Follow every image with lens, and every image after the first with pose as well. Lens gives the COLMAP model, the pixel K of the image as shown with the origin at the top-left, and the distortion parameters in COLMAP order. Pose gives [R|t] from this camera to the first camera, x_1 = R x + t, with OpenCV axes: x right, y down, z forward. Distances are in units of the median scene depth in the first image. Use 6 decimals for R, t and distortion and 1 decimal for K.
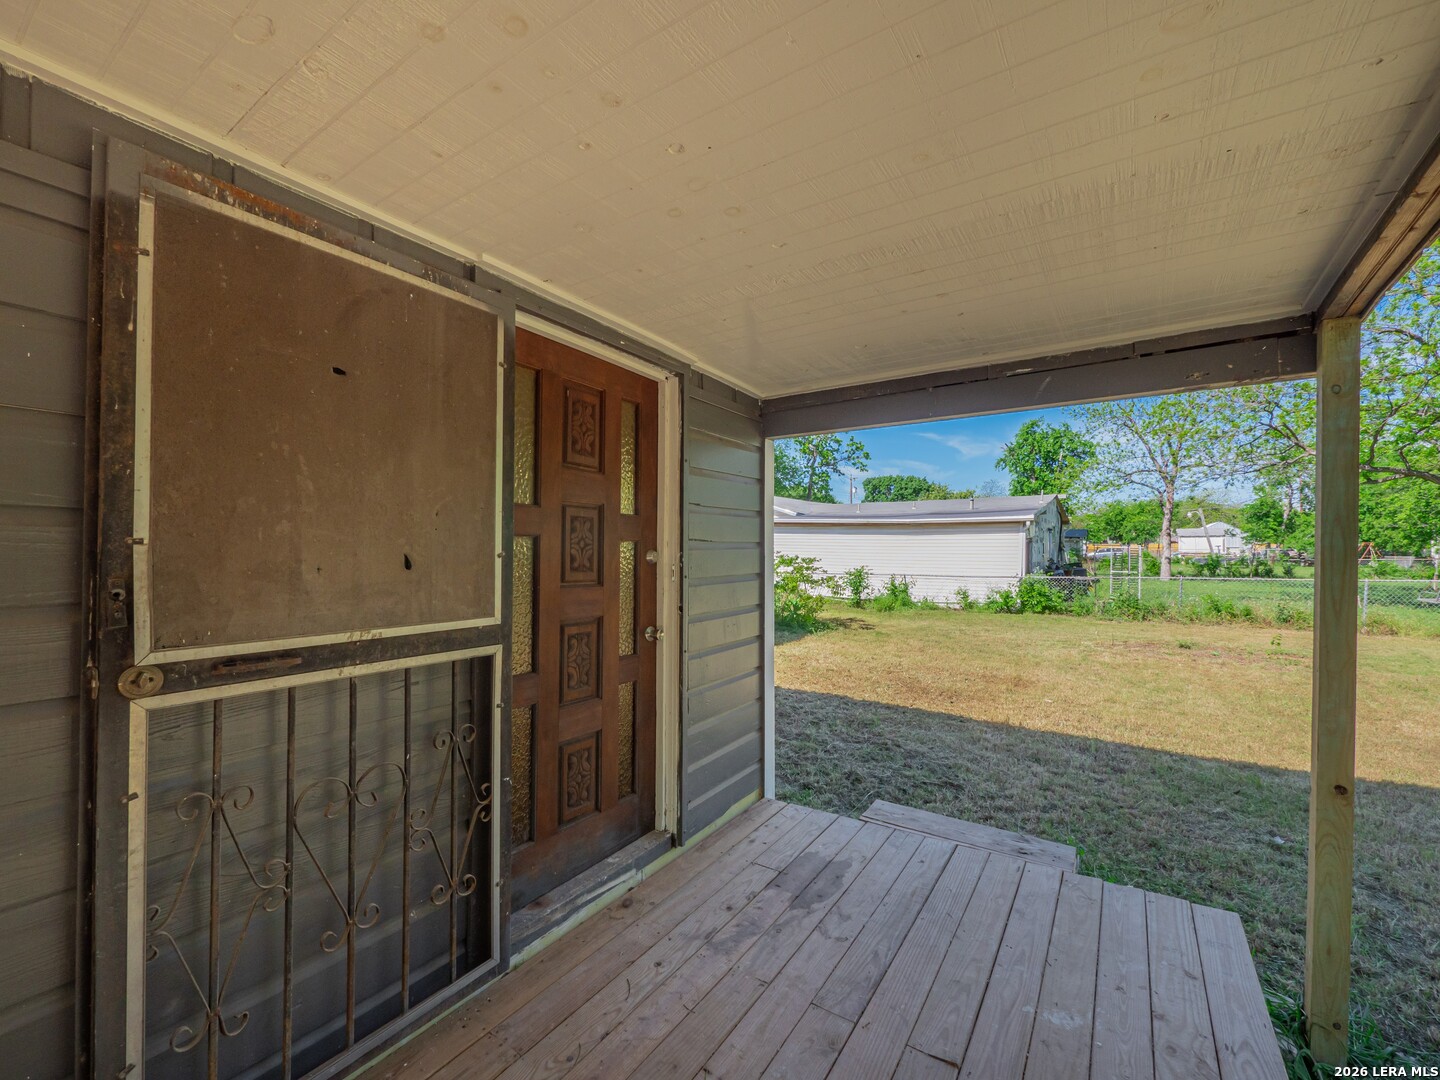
lens RADIAL K [[606.9, 0, 712.1], [0, 606.9, 542.3], [0, 0, 1]] dist [-0.000413, -0.000060]
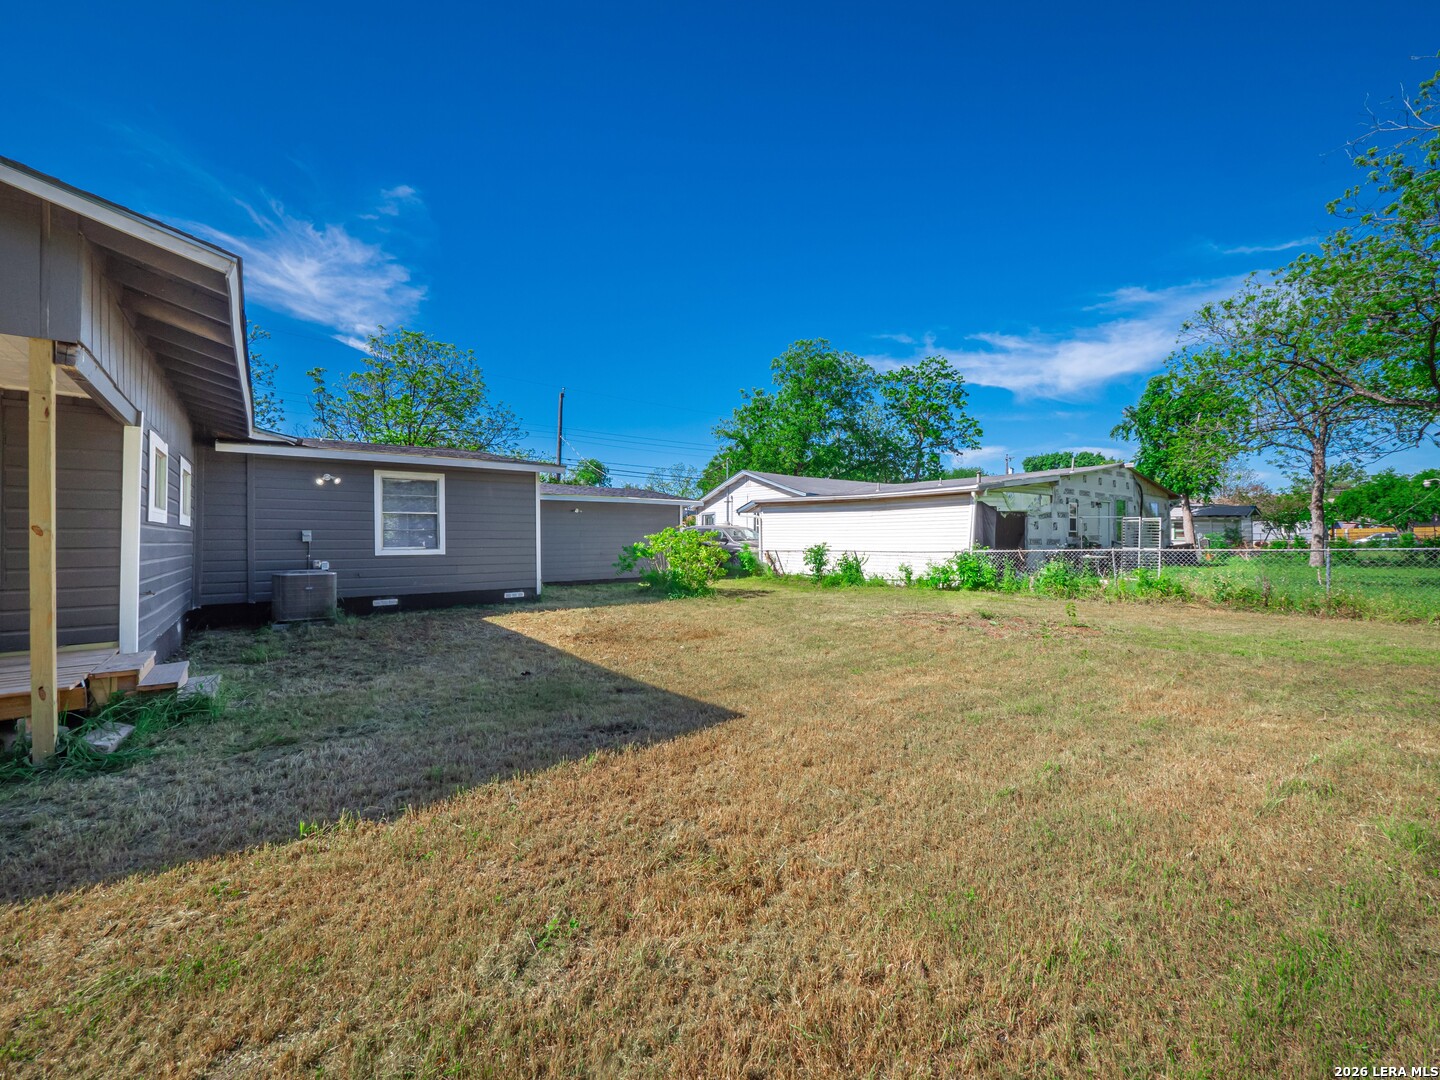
lens RADIAL K [[600.5, 0, 711.0], [0, 600.5, 541.1], [0, 0, 1]] dist [-0.002086, -0.000077]
pose [[0.946956, -0.005500, -0.321315, 0.437095], [0.008974, 0.999916, 0.009332, 0.028641], [0.321237, -0.011721, 0.946926, 0.005142]]
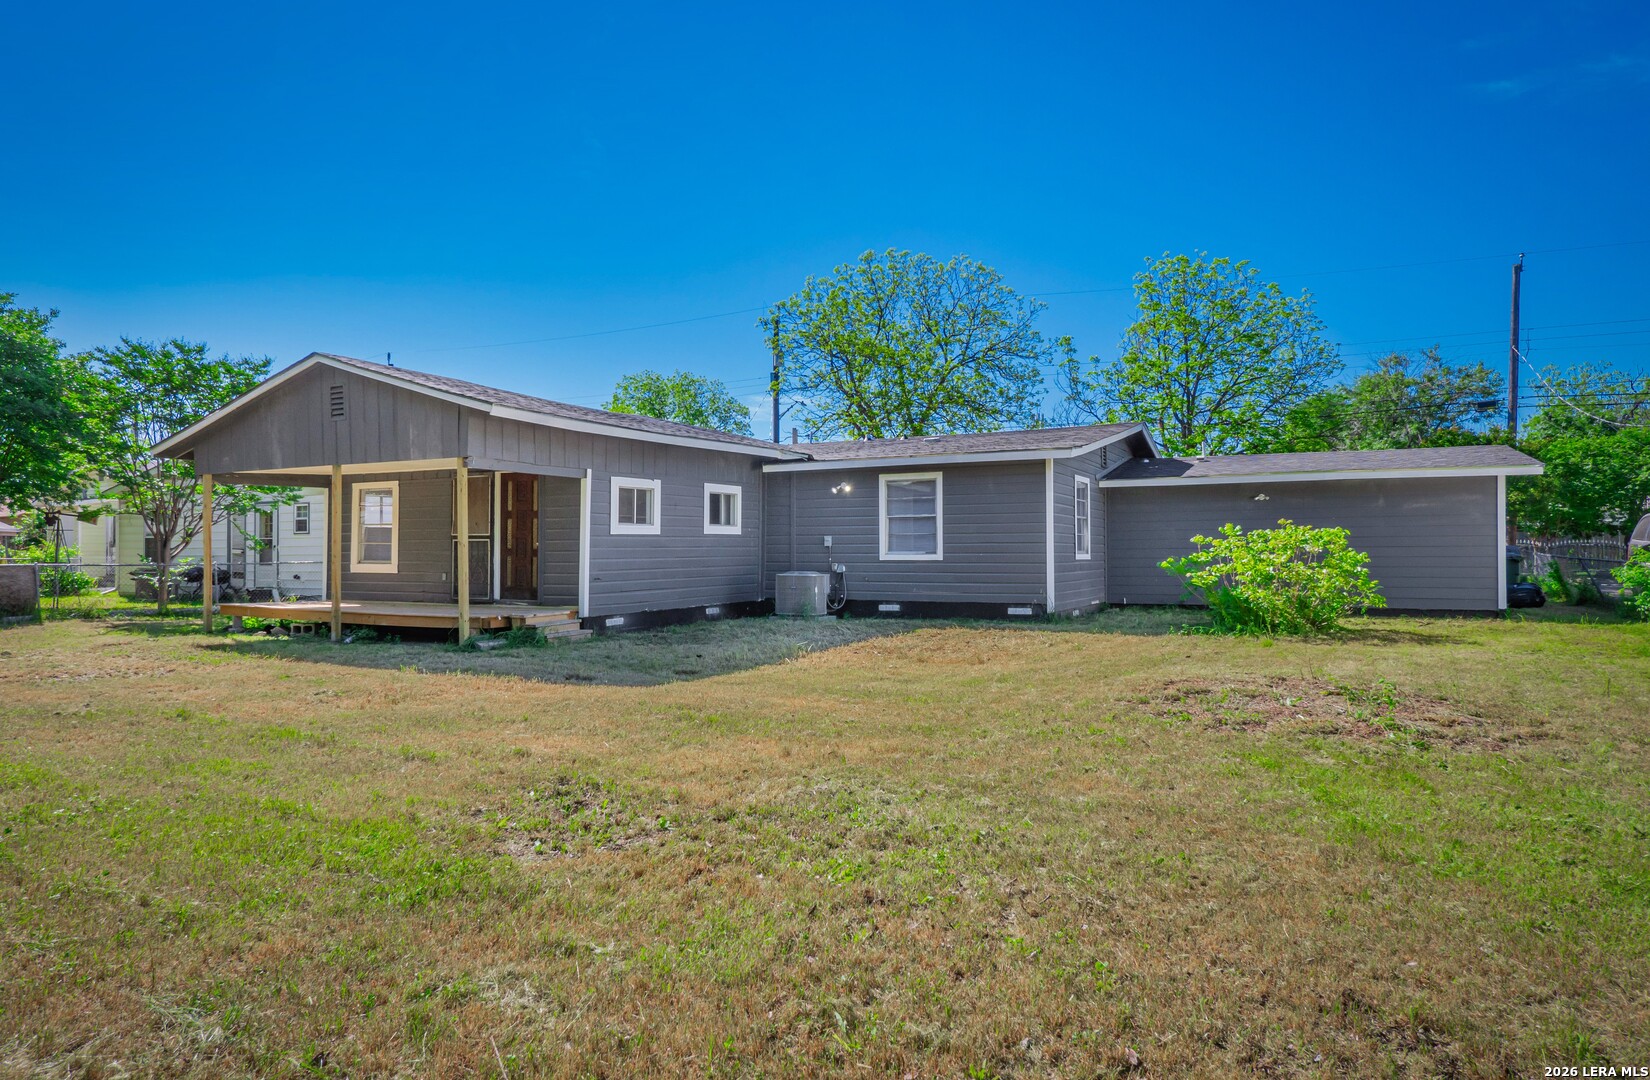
lens RADIAL K [[961.6, 0, 825.0], [0, 961.6, 540.0], [0, 0, 1]] dist [-0.002810, -0.000103]
pose [[0.078936, -0.007776, -0.996849, 0.984396], [0.016619, 0.999841, -0.006483, 0.031382], [0.996741, -0.016054, 0.079053, 0.406872]]
